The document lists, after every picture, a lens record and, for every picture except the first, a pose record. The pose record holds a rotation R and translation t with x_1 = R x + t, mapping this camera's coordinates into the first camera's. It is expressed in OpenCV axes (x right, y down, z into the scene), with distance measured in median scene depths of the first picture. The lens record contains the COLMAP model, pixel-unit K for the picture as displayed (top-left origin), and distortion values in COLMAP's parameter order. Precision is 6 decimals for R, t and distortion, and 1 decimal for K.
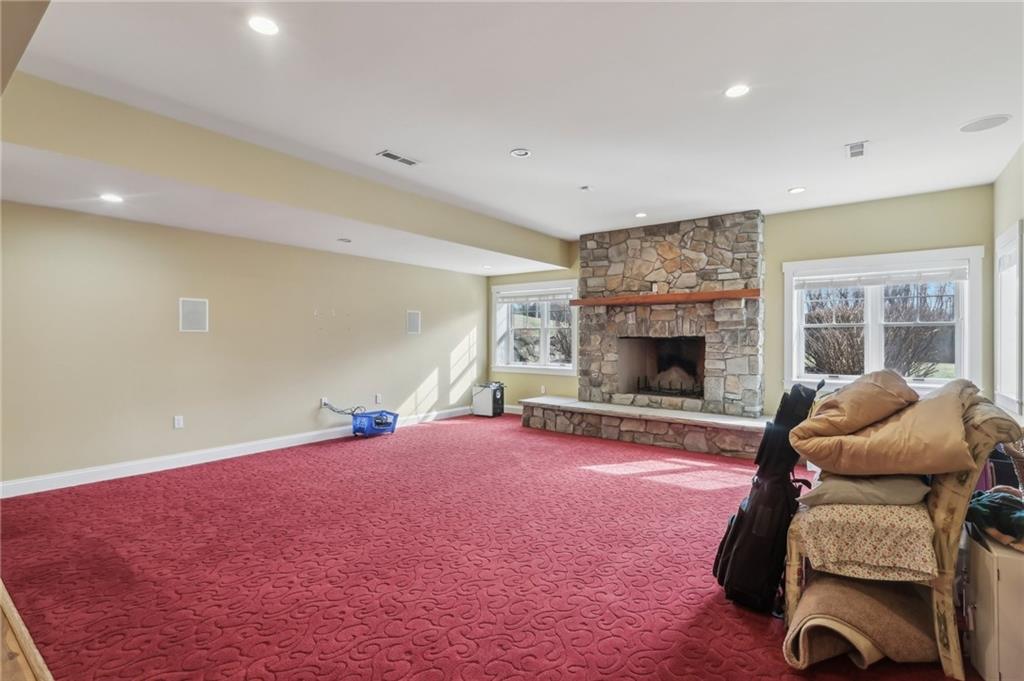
lens RADIAL K [[488.3, 0, 510.5], [0, 488.3, 335.2], [0, 0, 1]] dist [0.001011, 0.001141]
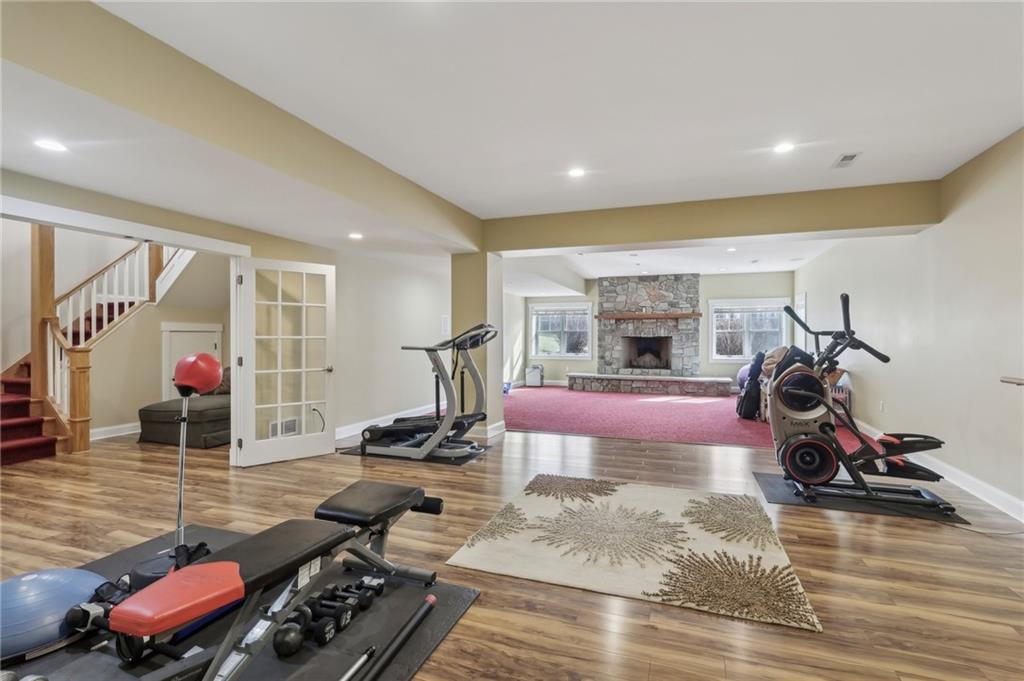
lens RADIAL K [[488.3, 0, 513.1], [0, 488.3, 340.4], [0, 0, 1]] dist [0.001011, 0.001141]
pose [[0.952737, -0.001752, 0.303790, -0.715308], [-0.002220, 0.999917, 0.012727, -0.004859], [-0.303787, -0.012799, 0.952654, -0.585487]]
